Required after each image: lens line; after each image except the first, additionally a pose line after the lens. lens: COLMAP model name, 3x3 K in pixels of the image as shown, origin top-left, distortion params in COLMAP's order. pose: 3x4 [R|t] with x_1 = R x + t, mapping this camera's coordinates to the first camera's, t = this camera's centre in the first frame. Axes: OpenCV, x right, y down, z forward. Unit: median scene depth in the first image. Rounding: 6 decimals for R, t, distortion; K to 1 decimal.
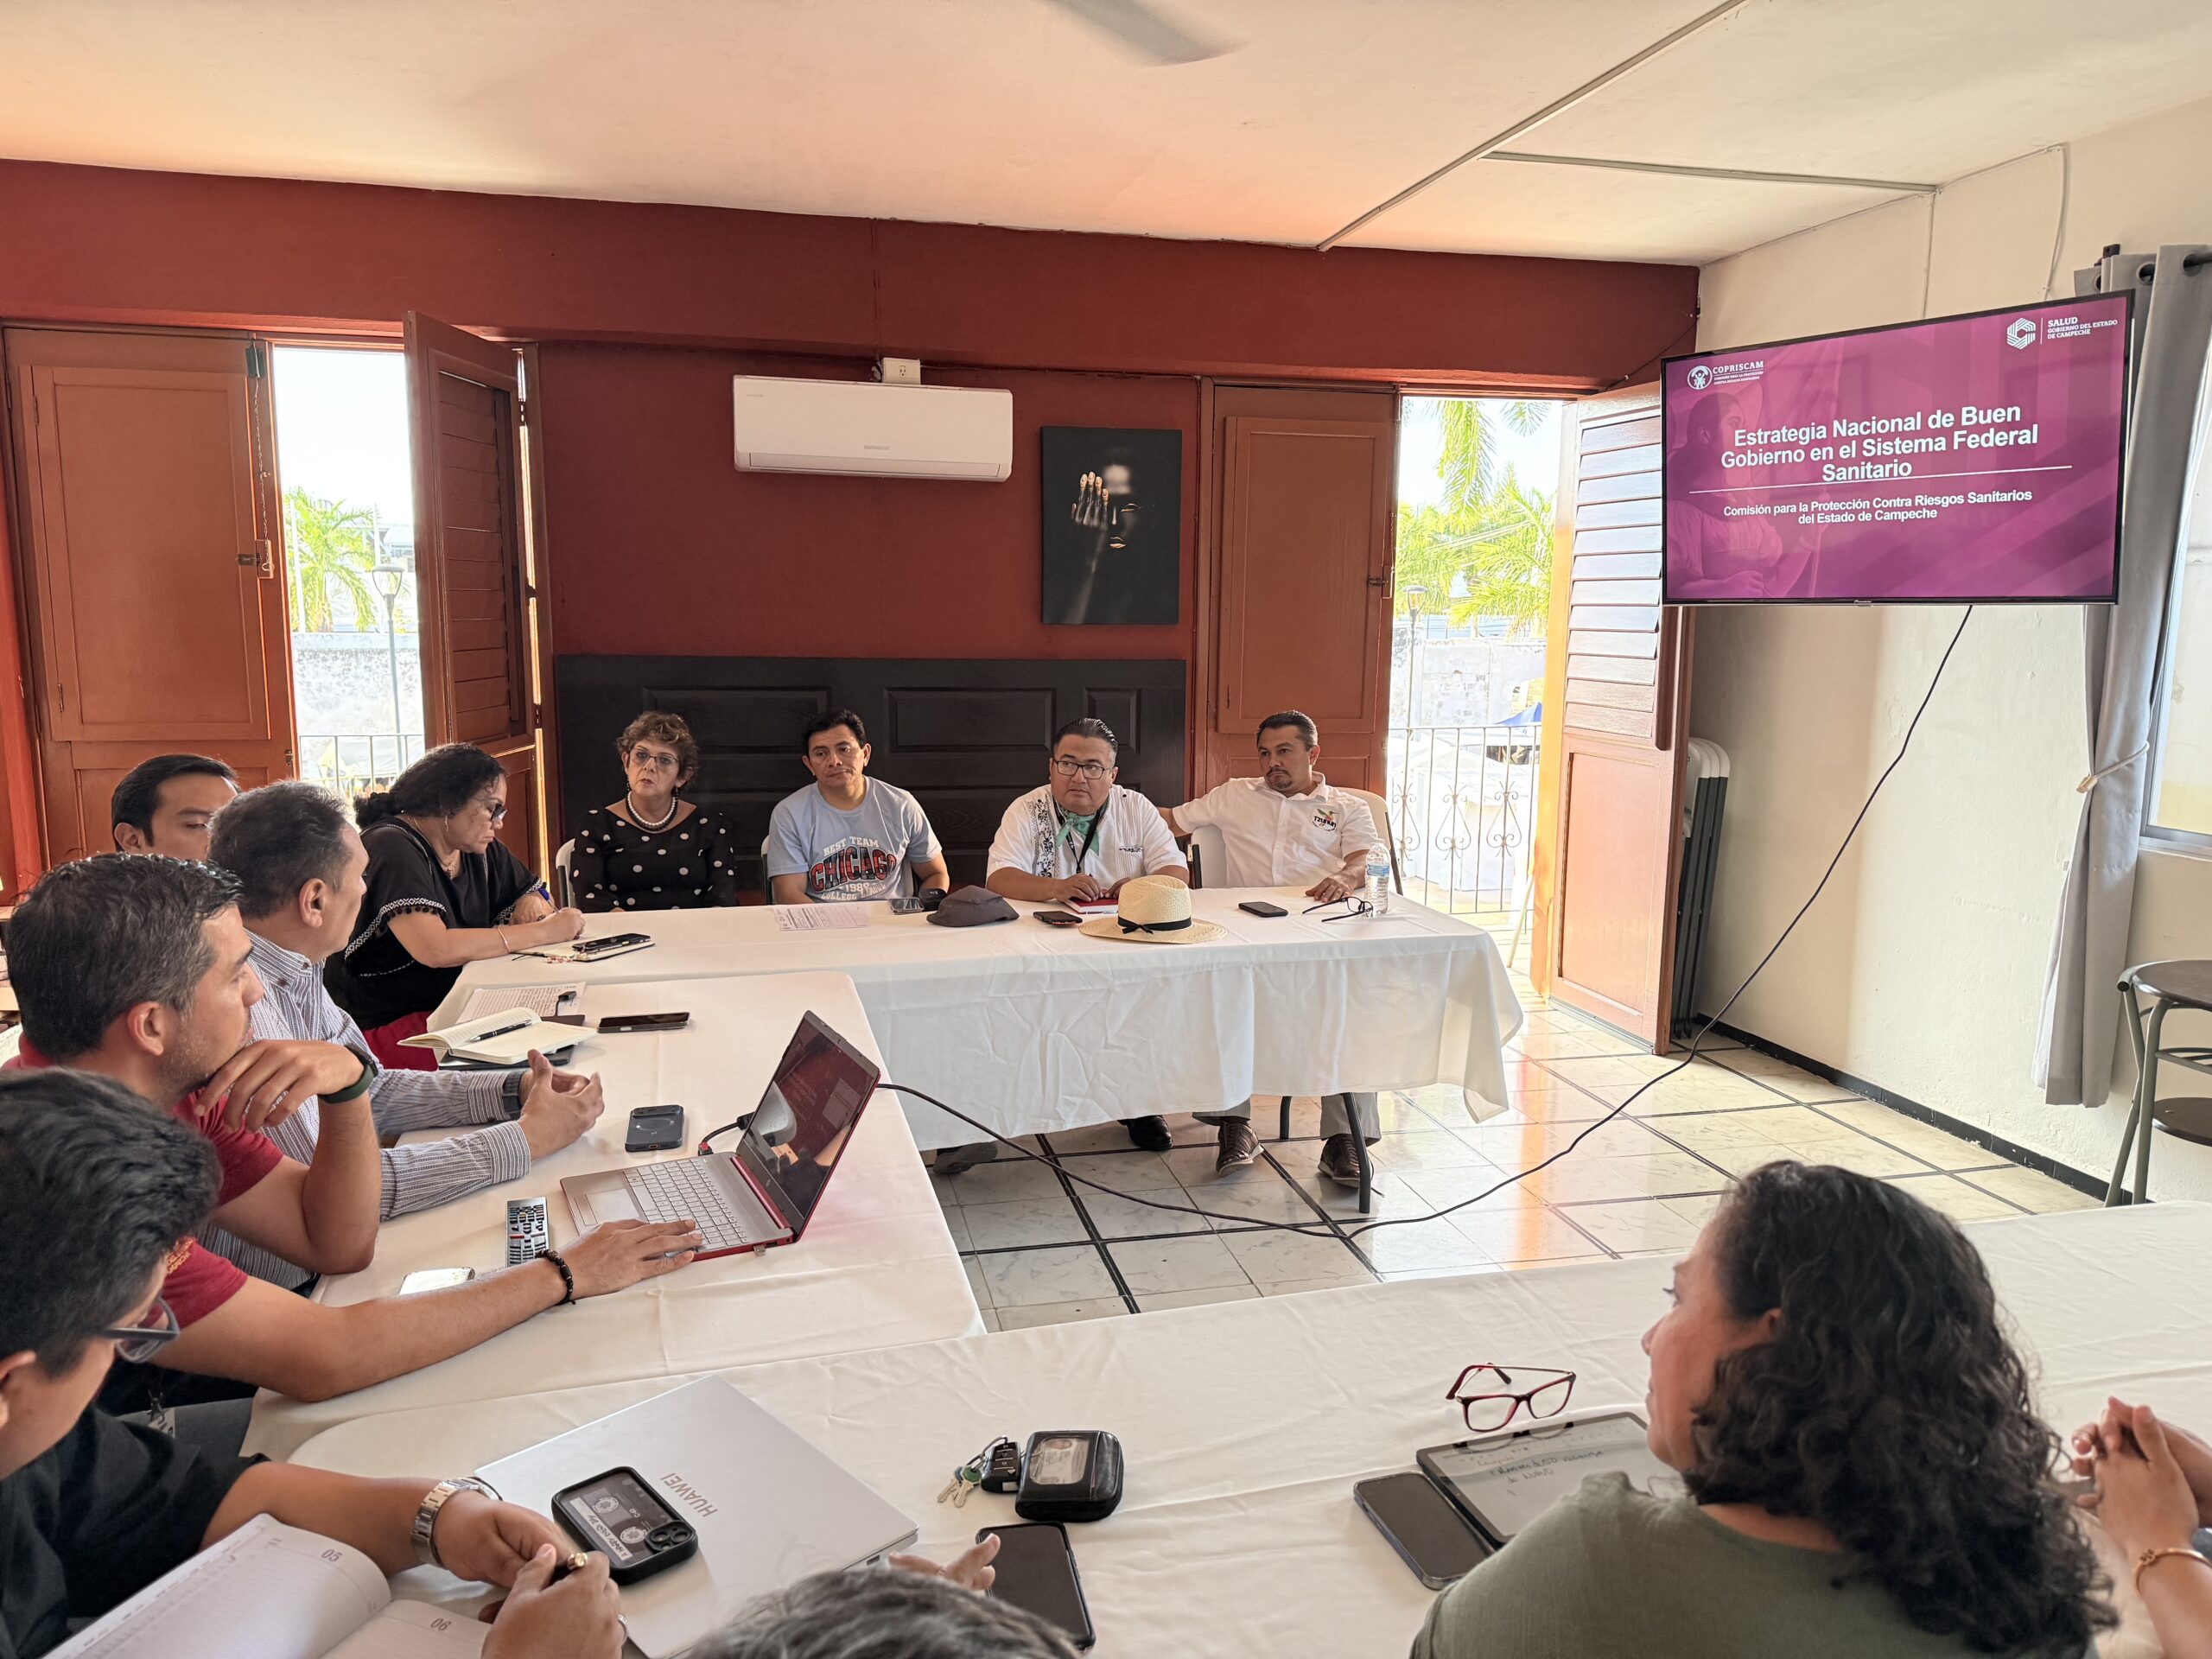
lens RADIAL K [[1563.7, 0, 1104.7], [0, 1563.7, 830.6], [0, 0, 1]] dist [-0.024470, 0.005654]
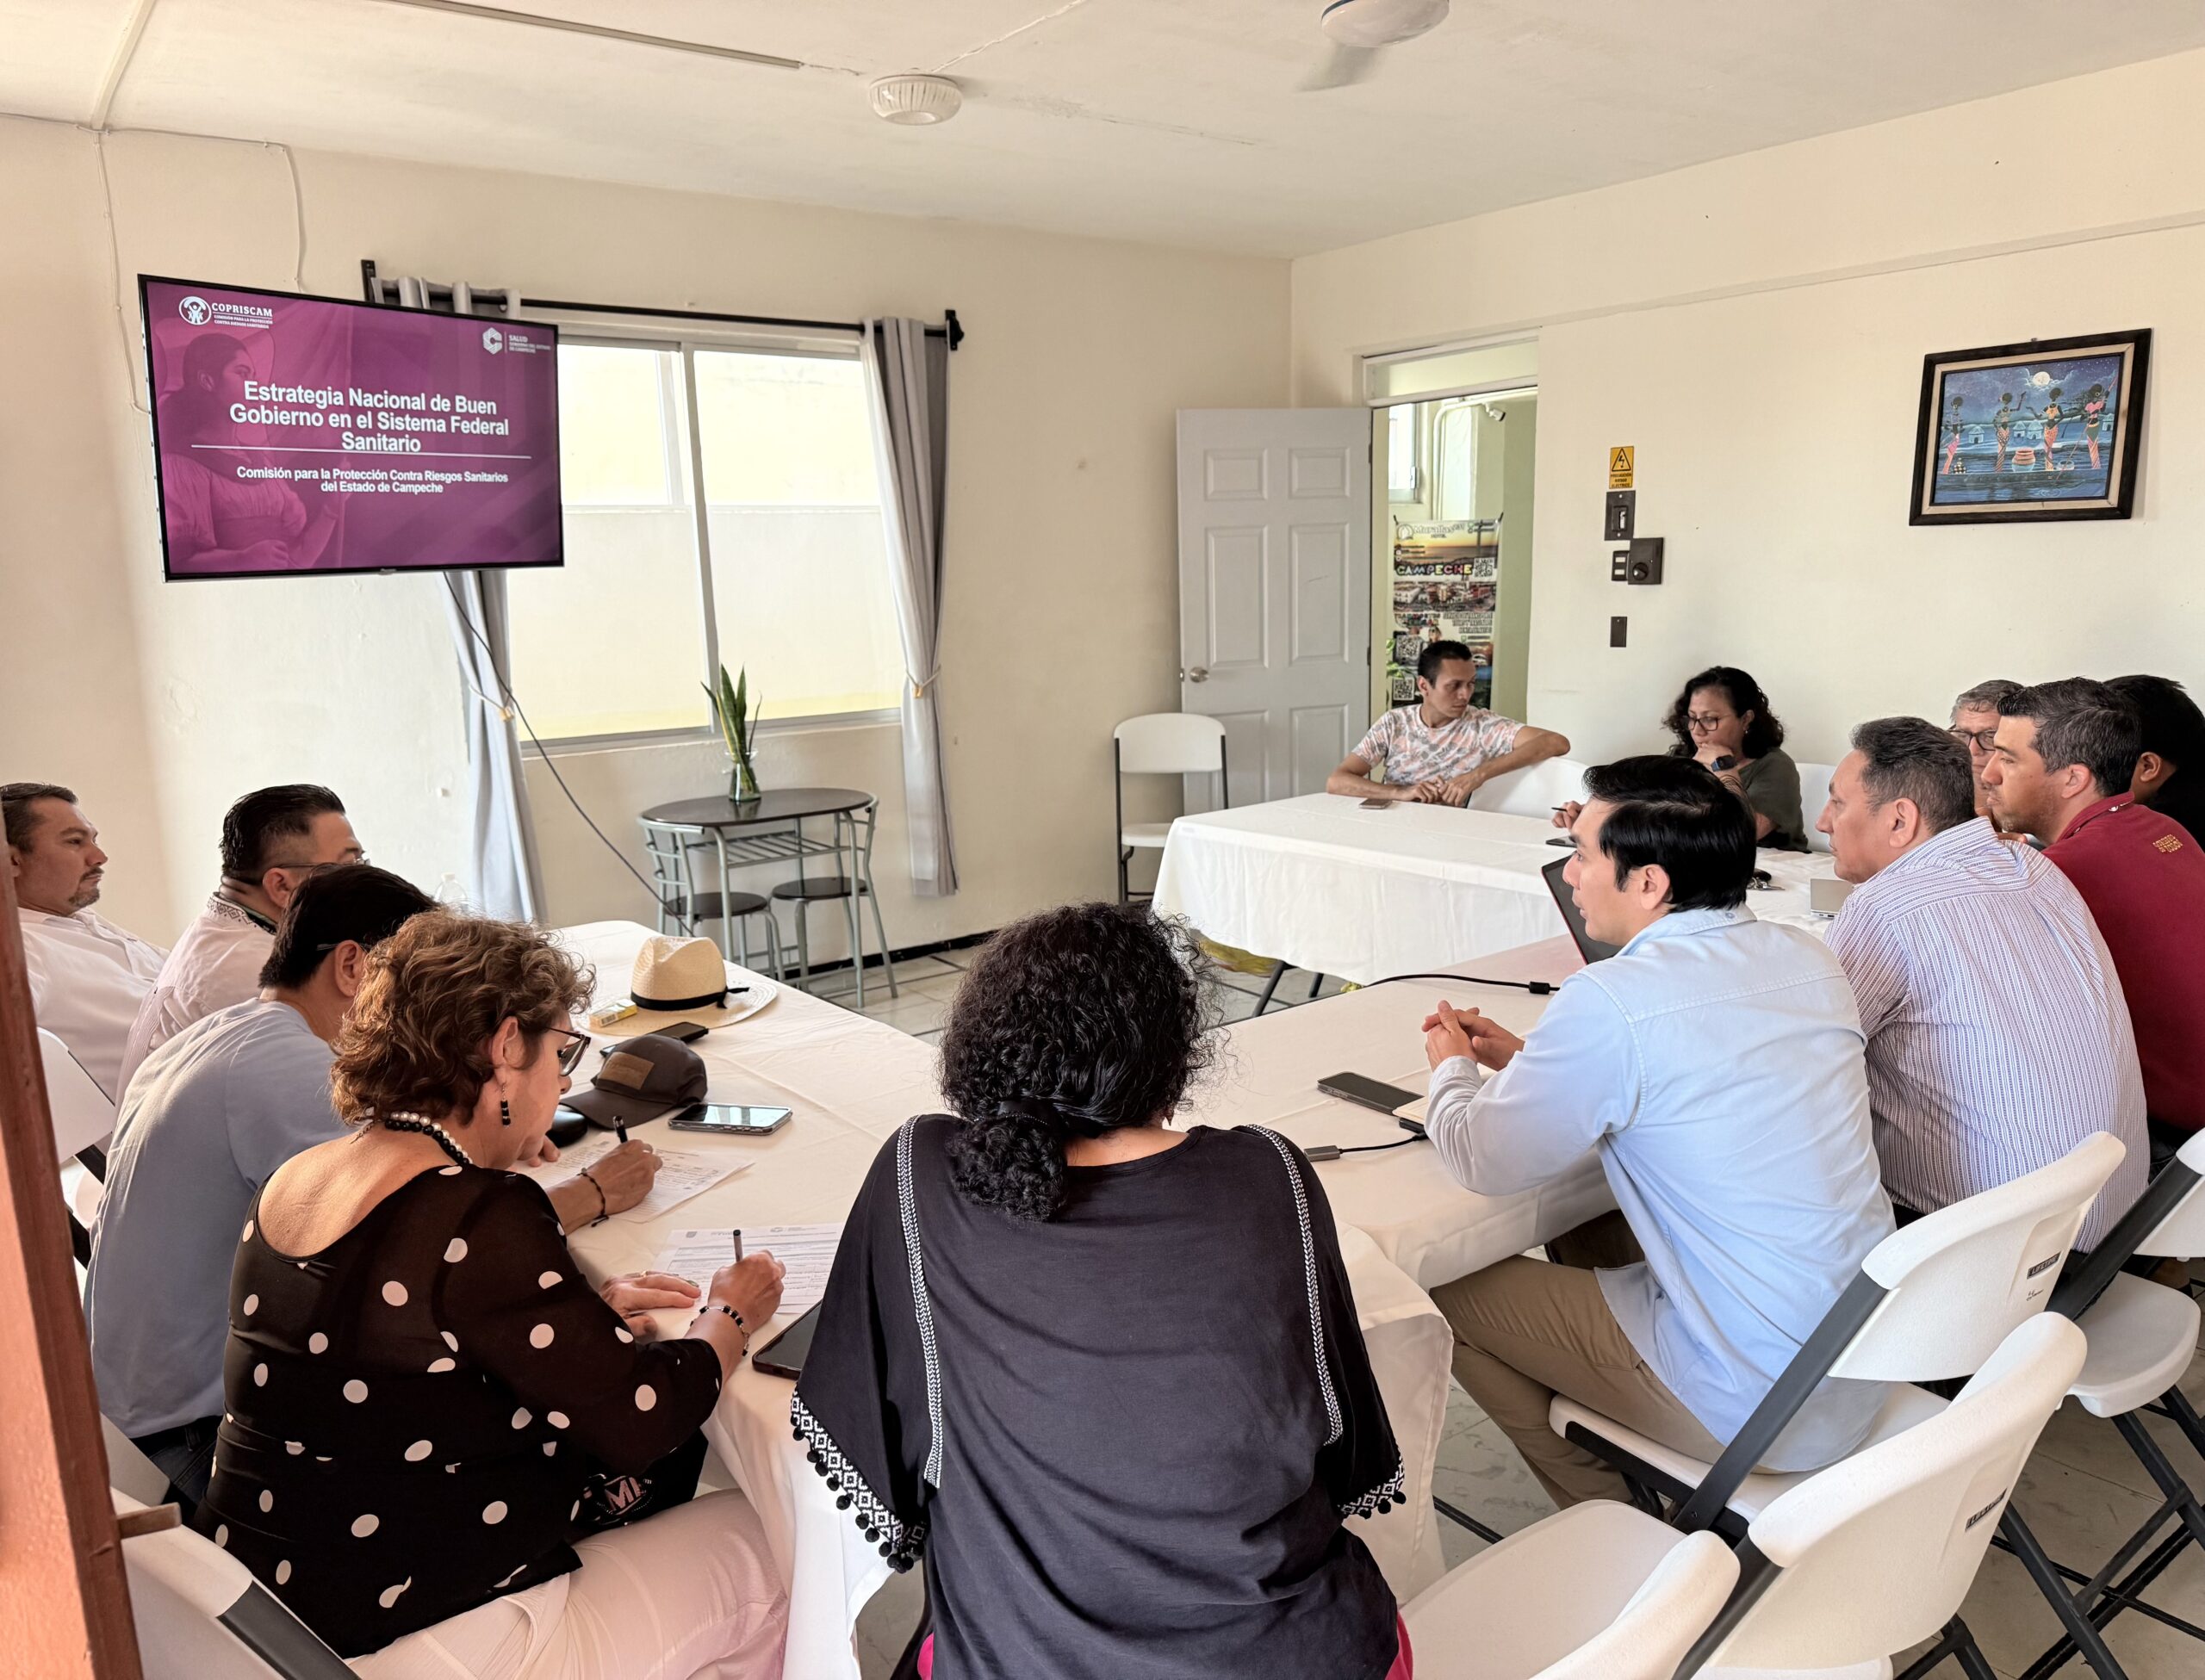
lens RADIAL K [[1583.0, 0, 1104.3], [0, 1583.0, 842.2], [0, 0, 1]] dist [-0.013001, 0.001333]
pose [[-0.394863, -0.150448, 0.906338, -0.672653], [0.164819, 0.958897, 0.230979, -0.136887], [-0.903835, 0.240587, -0.353836, 0.977324]]
